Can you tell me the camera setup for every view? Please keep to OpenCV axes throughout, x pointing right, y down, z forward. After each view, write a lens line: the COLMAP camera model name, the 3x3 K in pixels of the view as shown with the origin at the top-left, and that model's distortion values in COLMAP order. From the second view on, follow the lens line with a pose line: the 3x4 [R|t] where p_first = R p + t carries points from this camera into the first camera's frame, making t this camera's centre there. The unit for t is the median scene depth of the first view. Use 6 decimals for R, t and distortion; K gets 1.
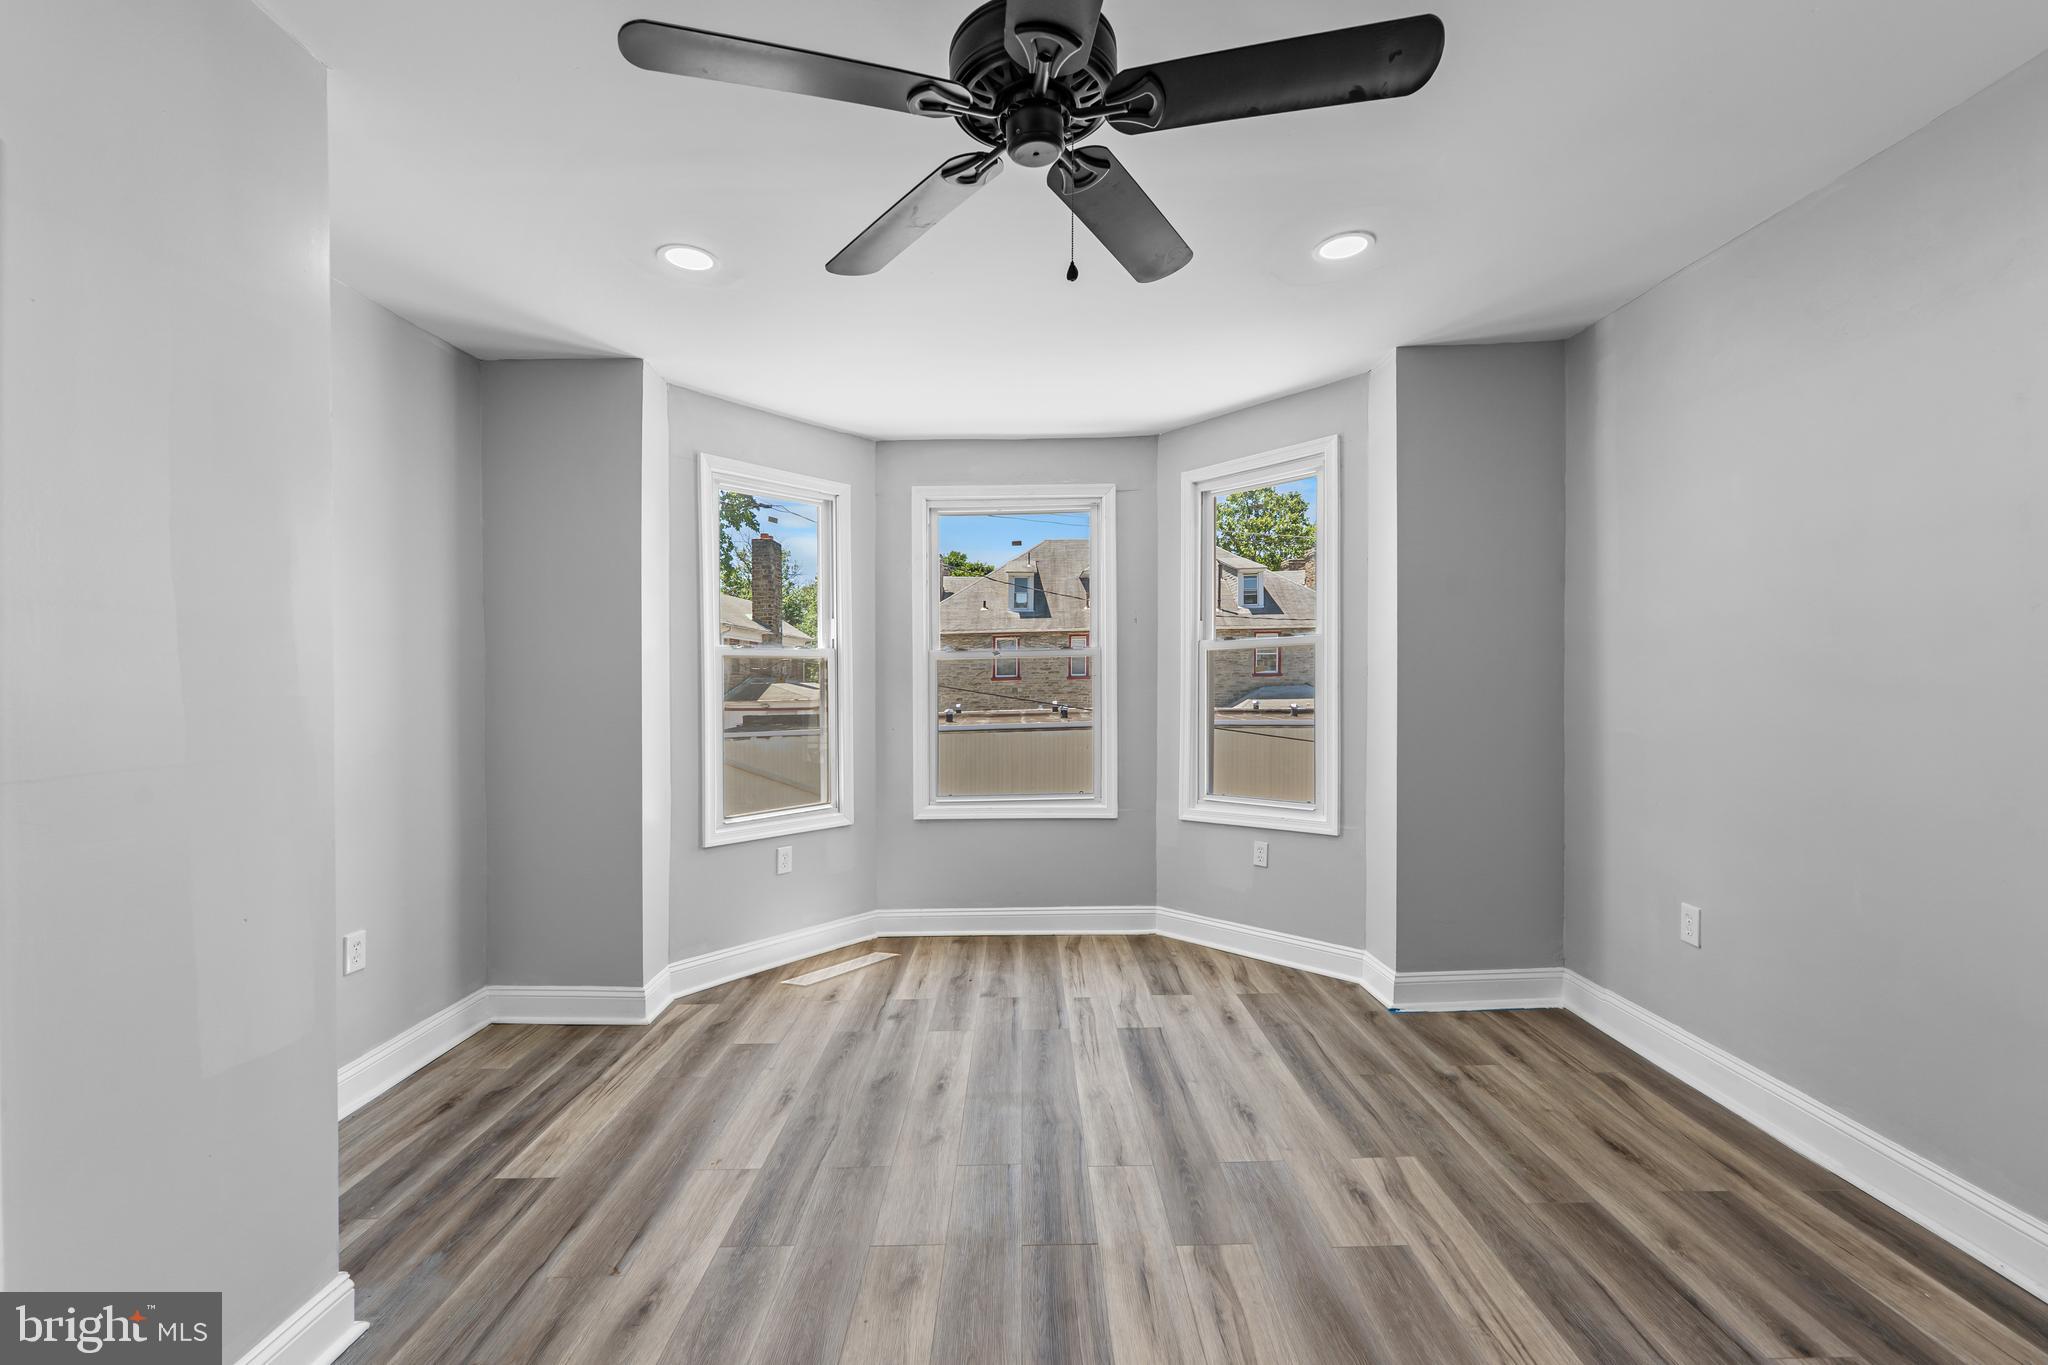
lens RADIAL K [[832.1, 0, 1023.4], [0, 832.1, 685.8], [0, 0, 1]] dist [-0.000238, -0.000482]
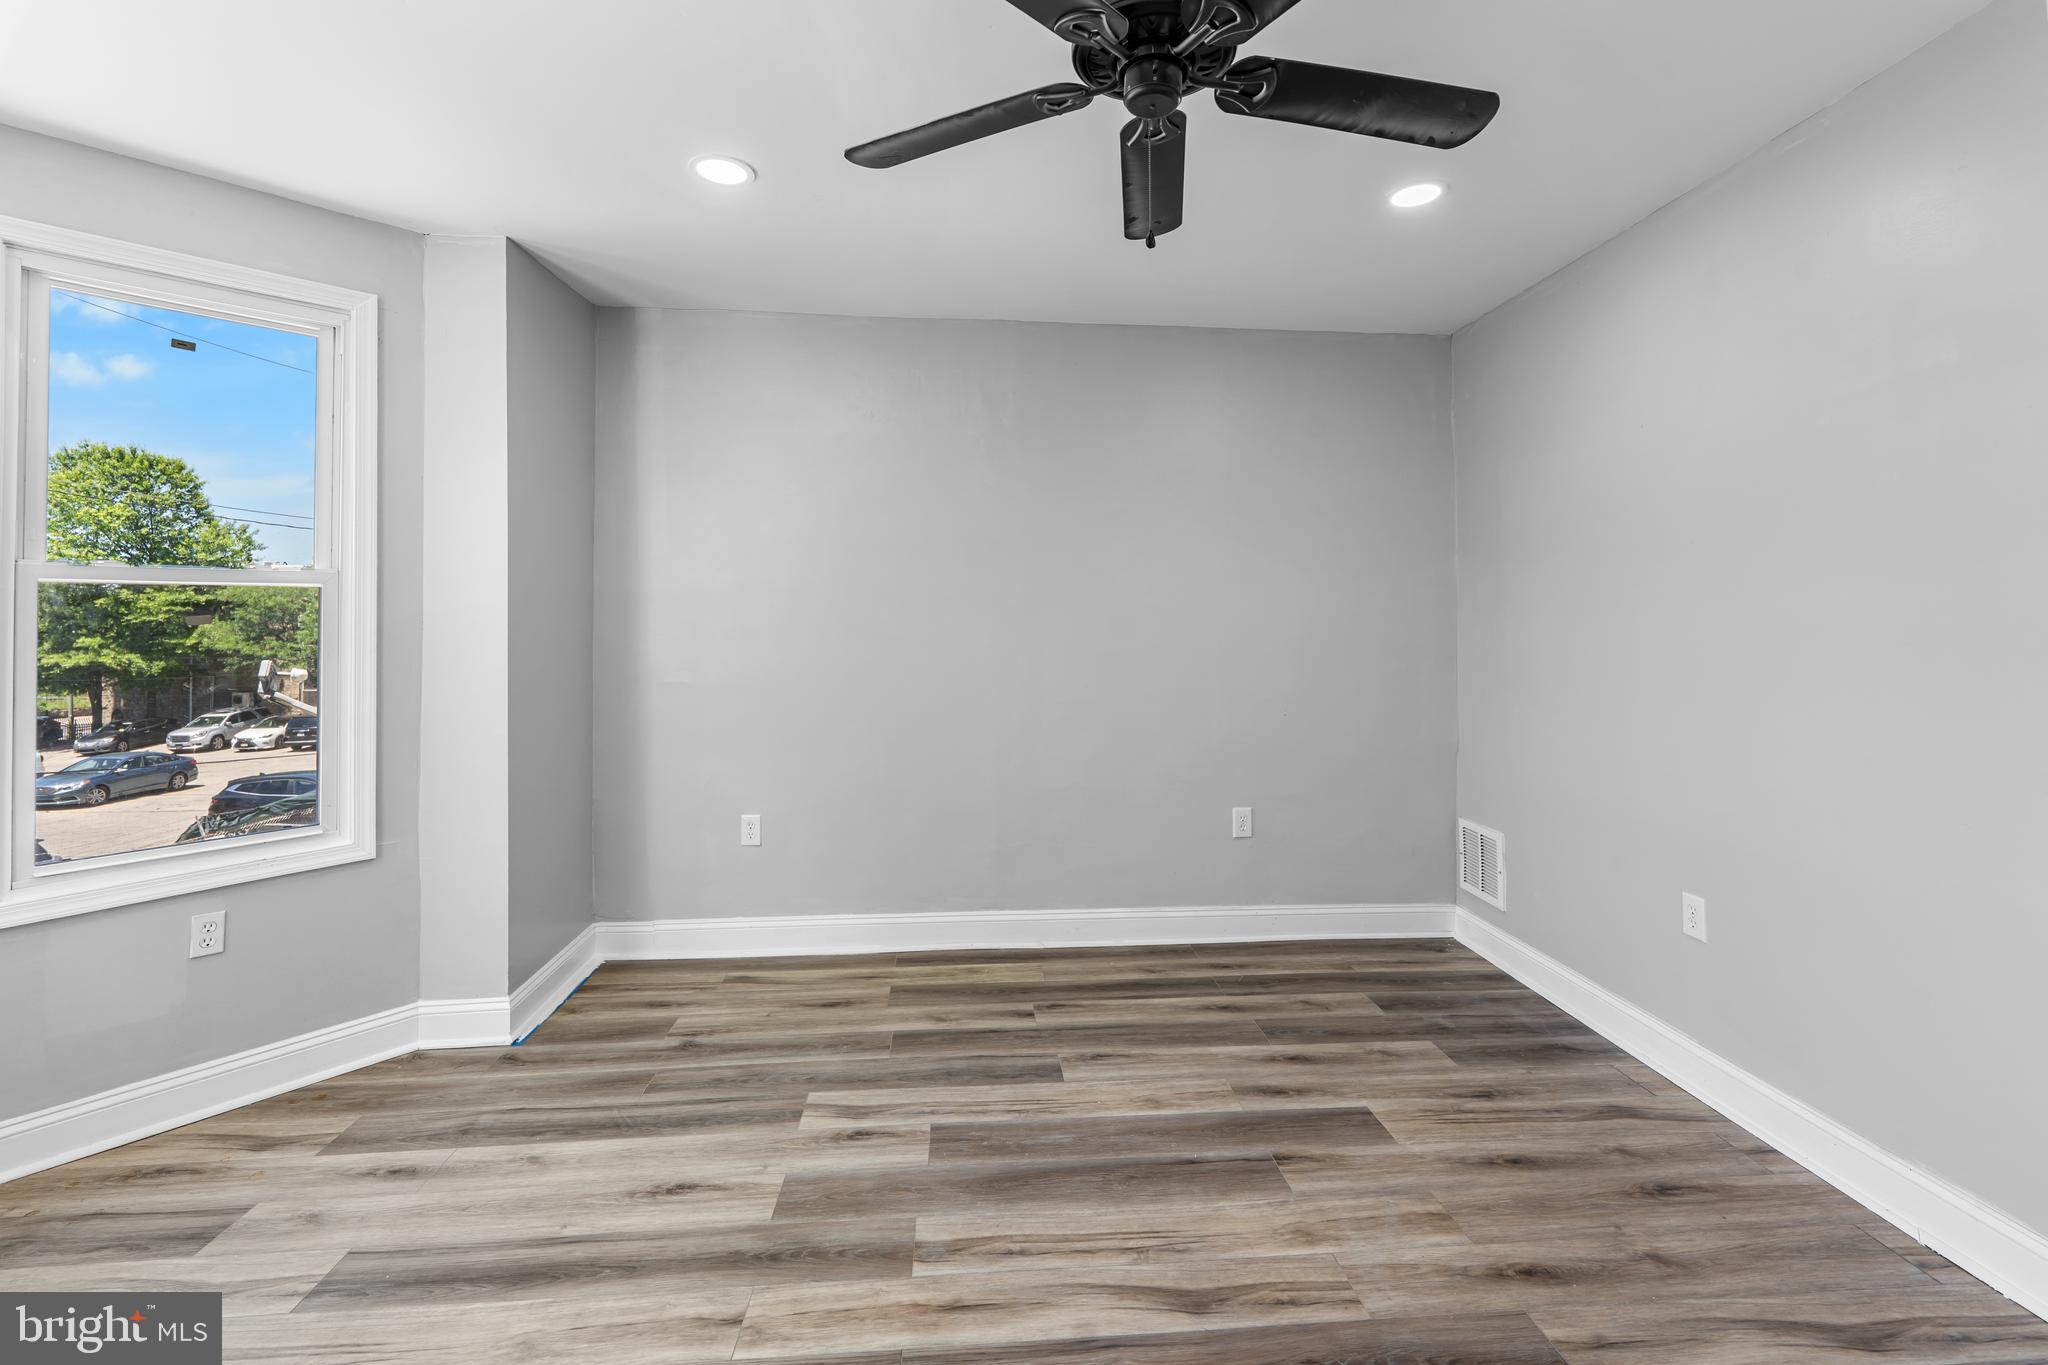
lens RADIAL K [[871.1, 0, 1024.3], [0, 871.1, 618.2], [0, 0, 1]] dist [0.000503, -0.000281]
pose [[-0.073141, 0.021347, 0.997093, -0.620359], [0.015293, 0.999677, -0.020281, -0.000418], [-0.997204, 0.013765, -0.073444, 0.771187]]
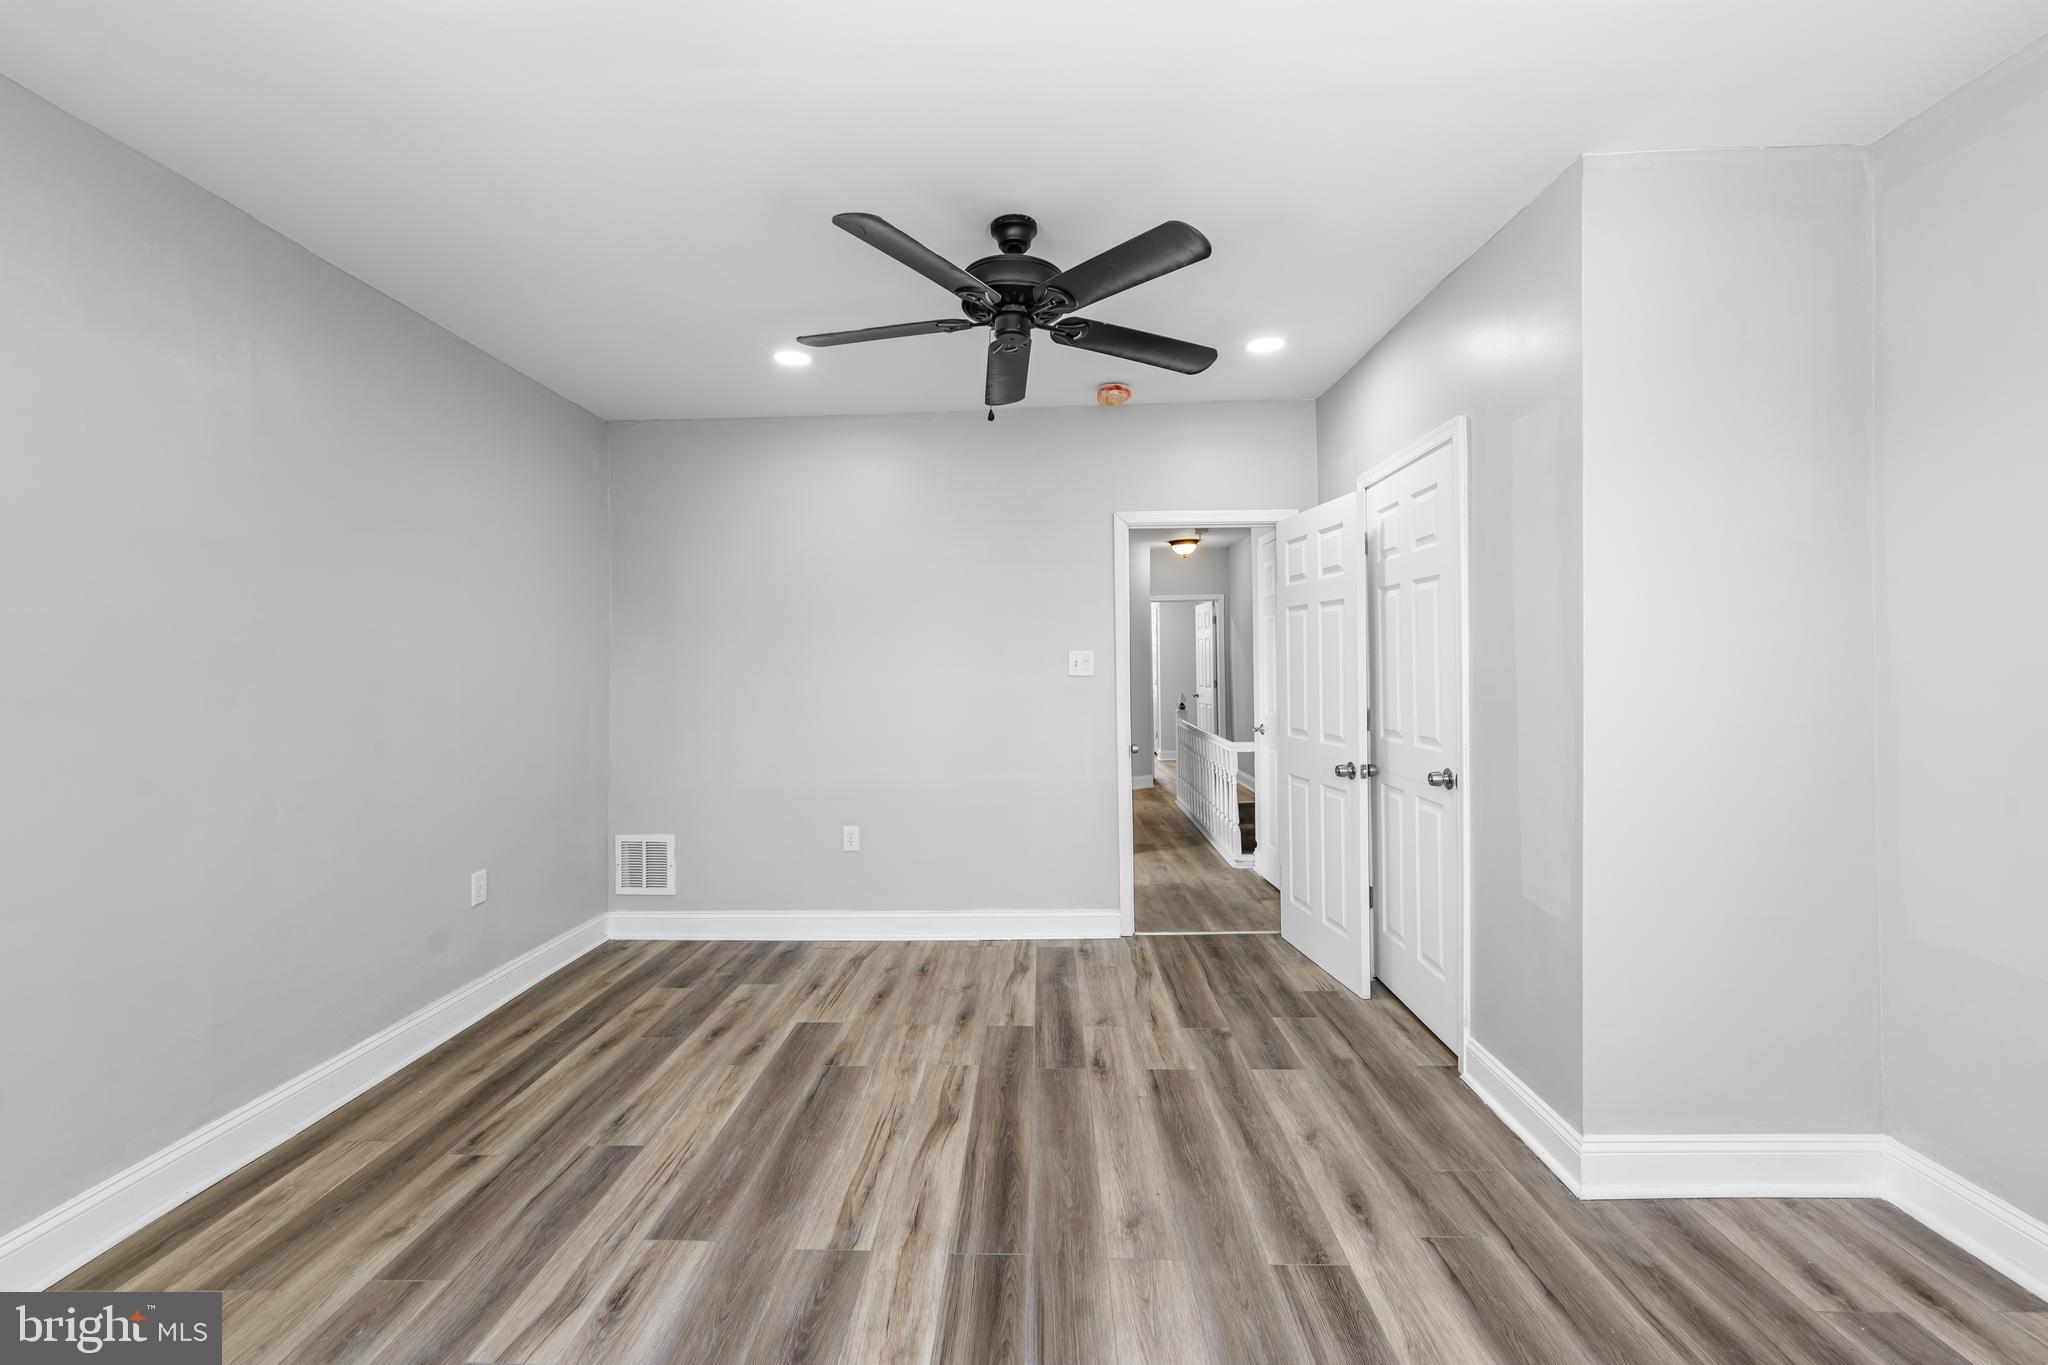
lens RADIAL K [[832.1, 0, 1023.4], [0, 832.1, 685.8], [0, 0, 1]] dist [-0.000238, -0.000482]
pose [[-0.999332, 0.024546, 0.027068, -0.032639], [0.025454, 0.999106, 0.033753, -0.016095], [-0.026215, 0.034419, -0.999064, 1.599884]]
